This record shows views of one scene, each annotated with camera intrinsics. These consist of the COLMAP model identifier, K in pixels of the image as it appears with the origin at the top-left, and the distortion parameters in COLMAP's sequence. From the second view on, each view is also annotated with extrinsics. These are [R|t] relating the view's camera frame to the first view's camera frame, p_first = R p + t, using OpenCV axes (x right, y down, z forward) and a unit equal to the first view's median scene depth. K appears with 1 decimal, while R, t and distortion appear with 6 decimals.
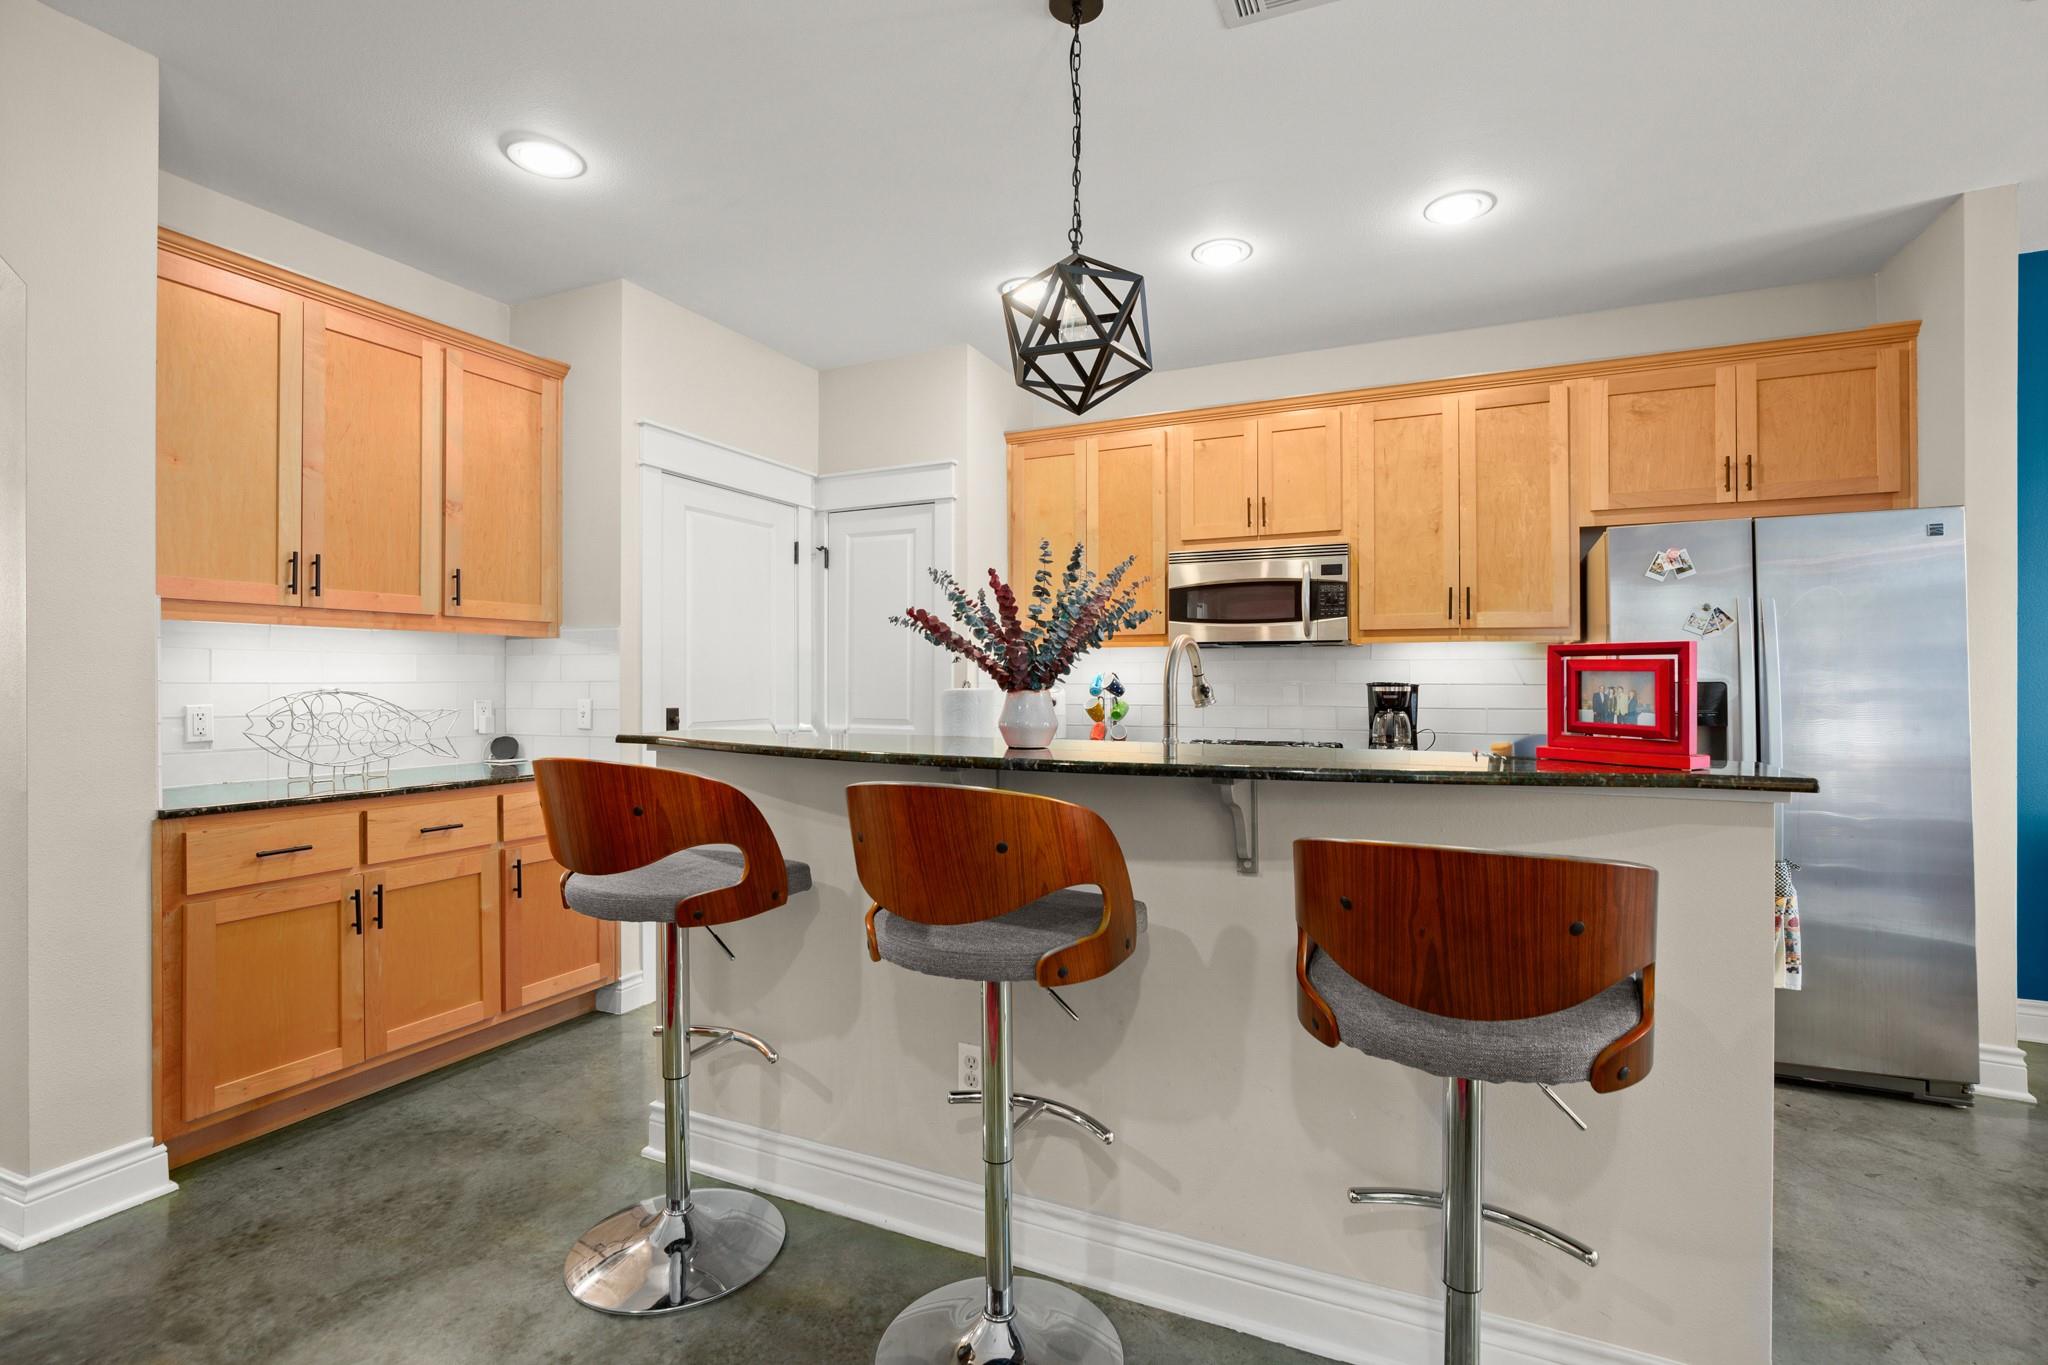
lens RADIAL K [[935.7, 0, 1026.3], [0, 935.7, 680.1], [0, 0, 1]] dist [-0.015946, 0.002612]
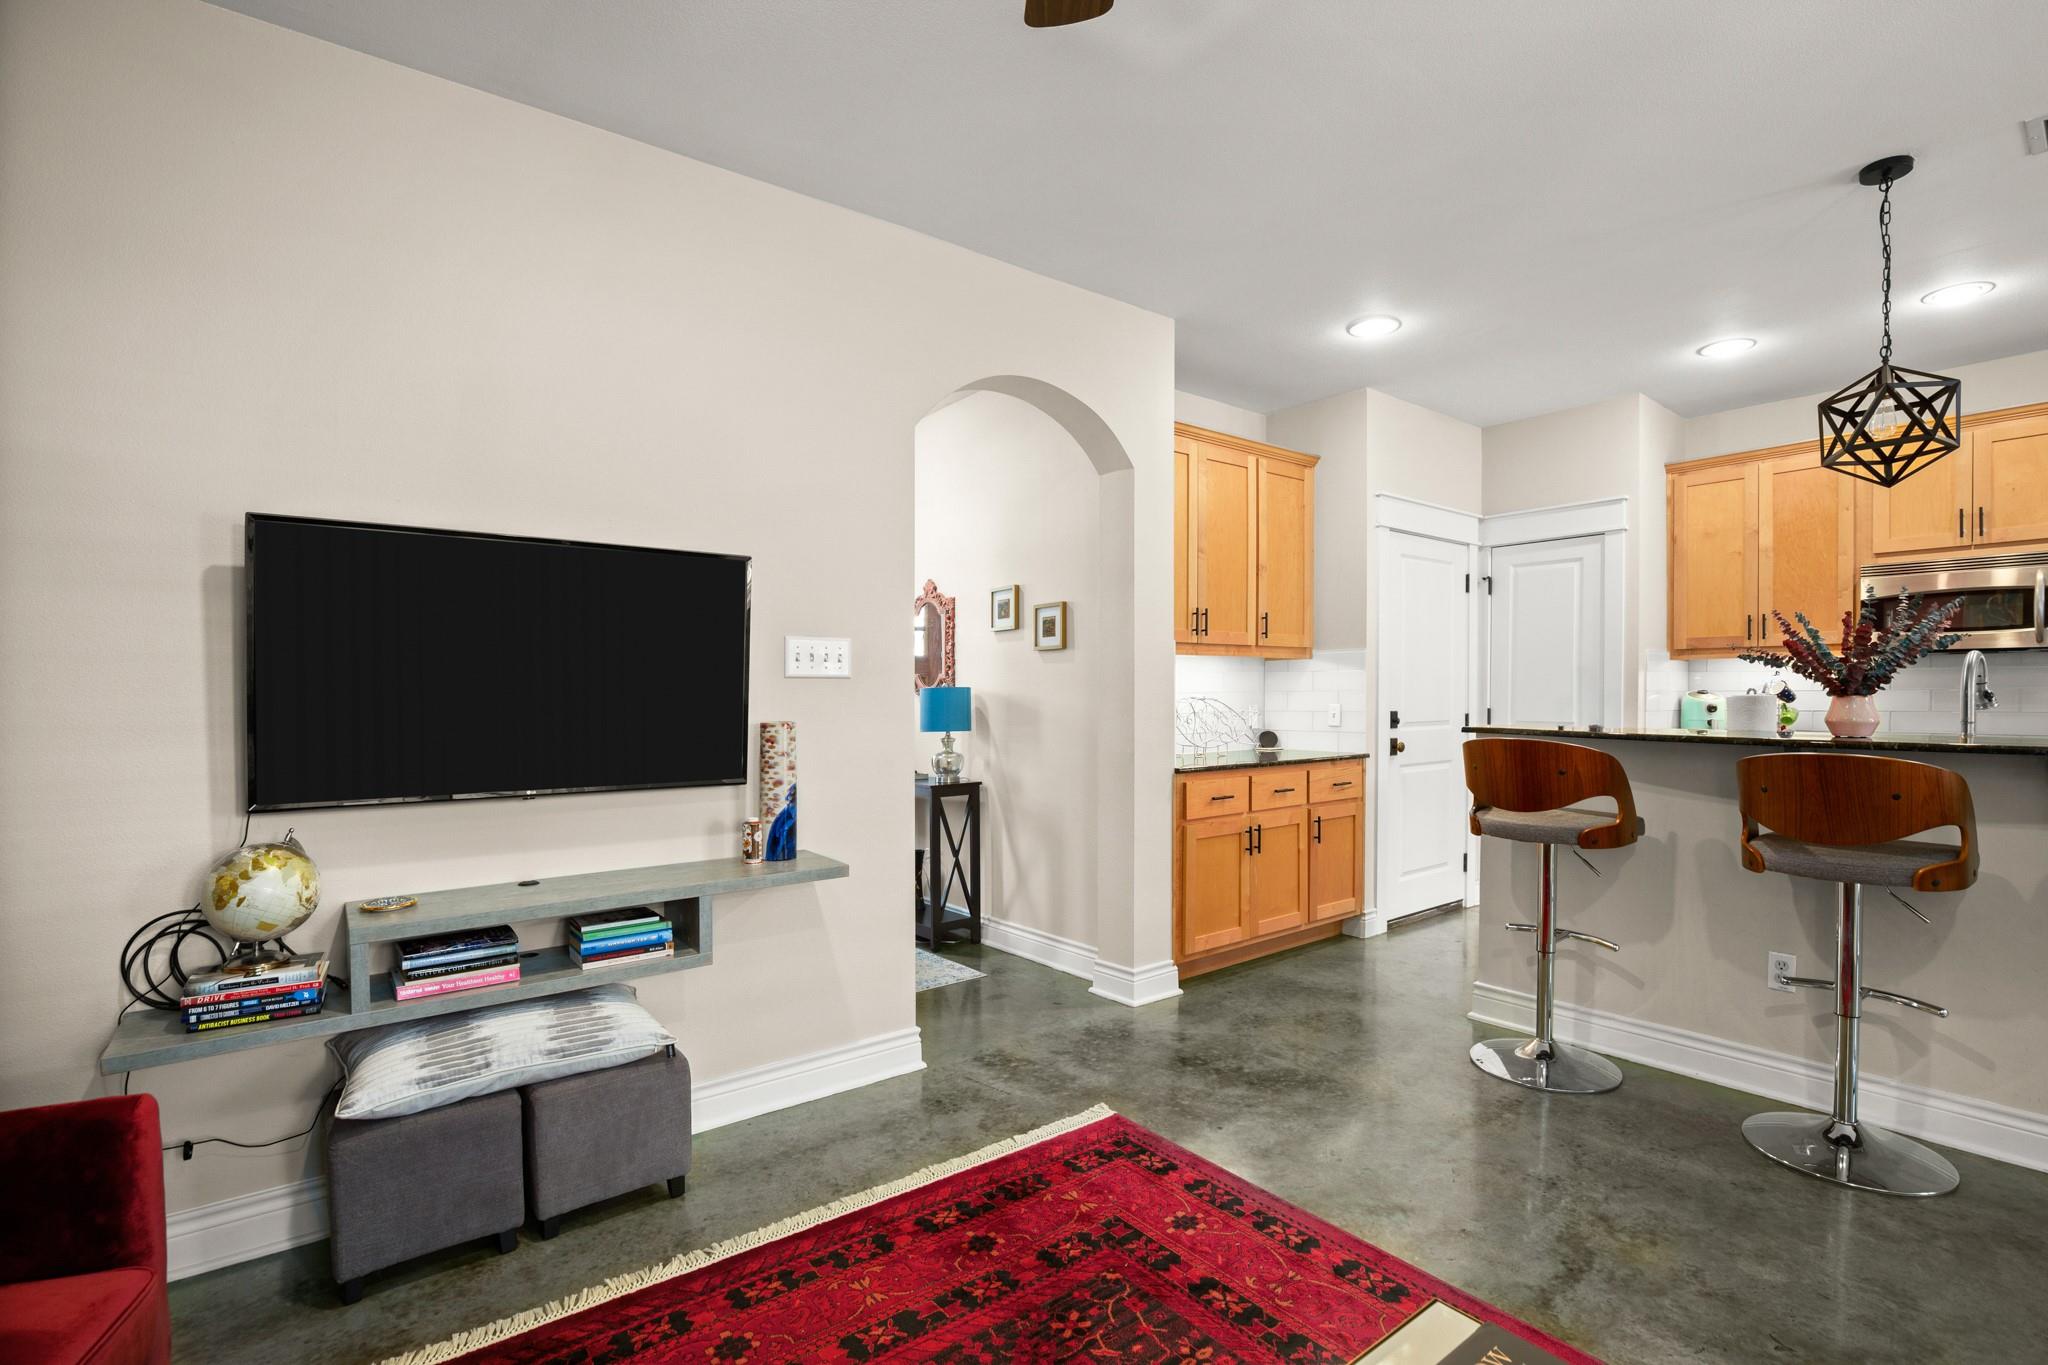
lens RADIAL K [[935.7, 0, 1063.4], [0, 935.7, 708.1], [0, 0, 1]] dist [-0.015946, 0.002612]
pose [[0.901319, 0.003580, -0.433140, -0.308637], [0.005723, 0.999780, 0.020174, -0.003524], [0.433117, -0.020662, 0.901101, -0.499778]]
